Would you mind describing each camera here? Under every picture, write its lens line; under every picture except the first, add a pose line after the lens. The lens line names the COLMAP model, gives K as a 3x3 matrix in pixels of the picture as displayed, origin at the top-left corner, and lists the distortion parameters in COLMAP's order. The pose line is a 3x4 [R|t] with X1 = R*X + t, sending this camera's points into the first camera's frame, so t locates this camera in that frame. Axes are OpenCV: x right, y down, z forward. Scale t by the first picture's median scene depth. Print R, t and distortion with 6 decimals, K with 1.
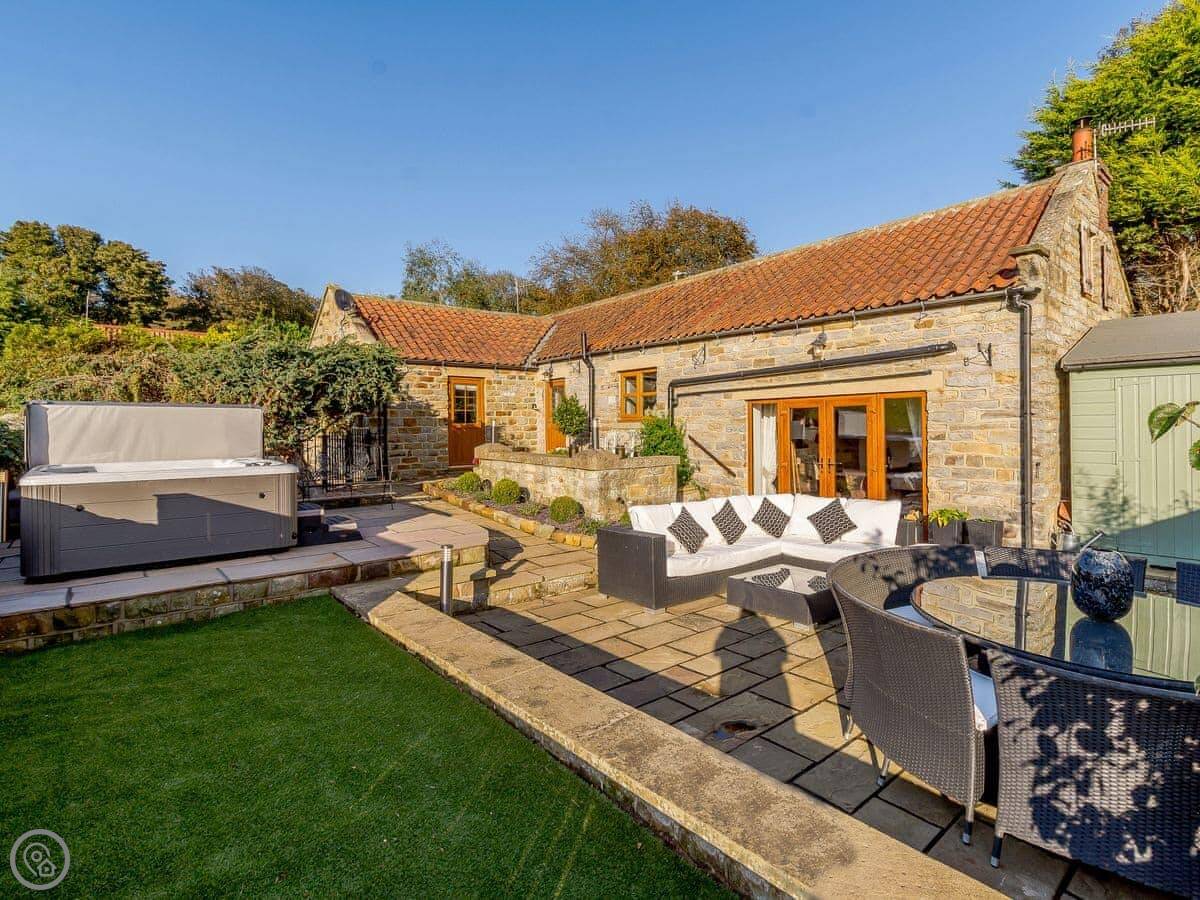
lens RADIAL K [[629.7, 0, 602.7], [0, 629.7, 425.0], [0, 0, 1]] dist [0.000777, -0.000011]
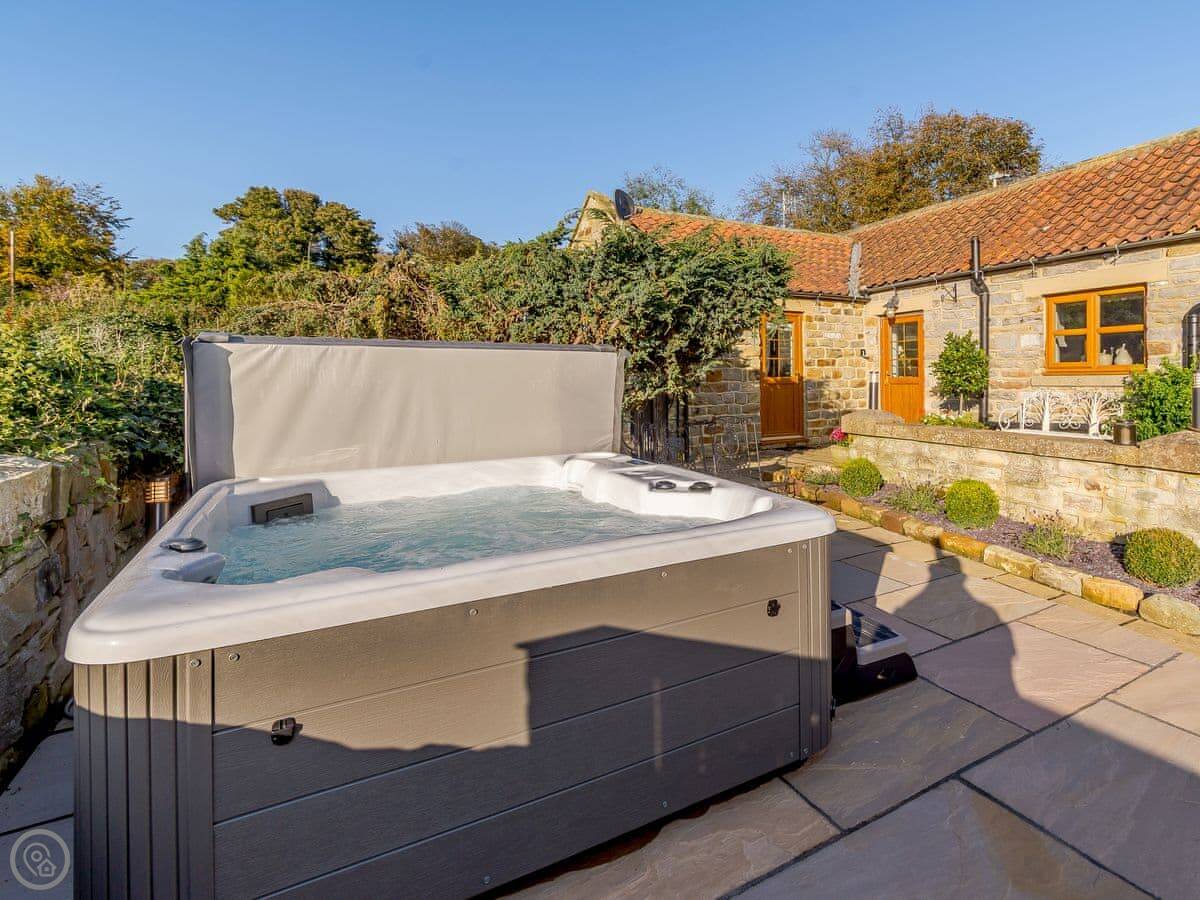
lens RADIAL K [[540.4, 0, 598.8], [0, 540.4, 380.8], [0, 0, 1]] dist [0.007919, 0.000033]
pose [[0.981000, 0.000676, -0.194007, -0.303026], [0.001350, 0.999946, 0.010311, -0.005077], [0.194004, -0.010377, 0.980946, 0.370314]]
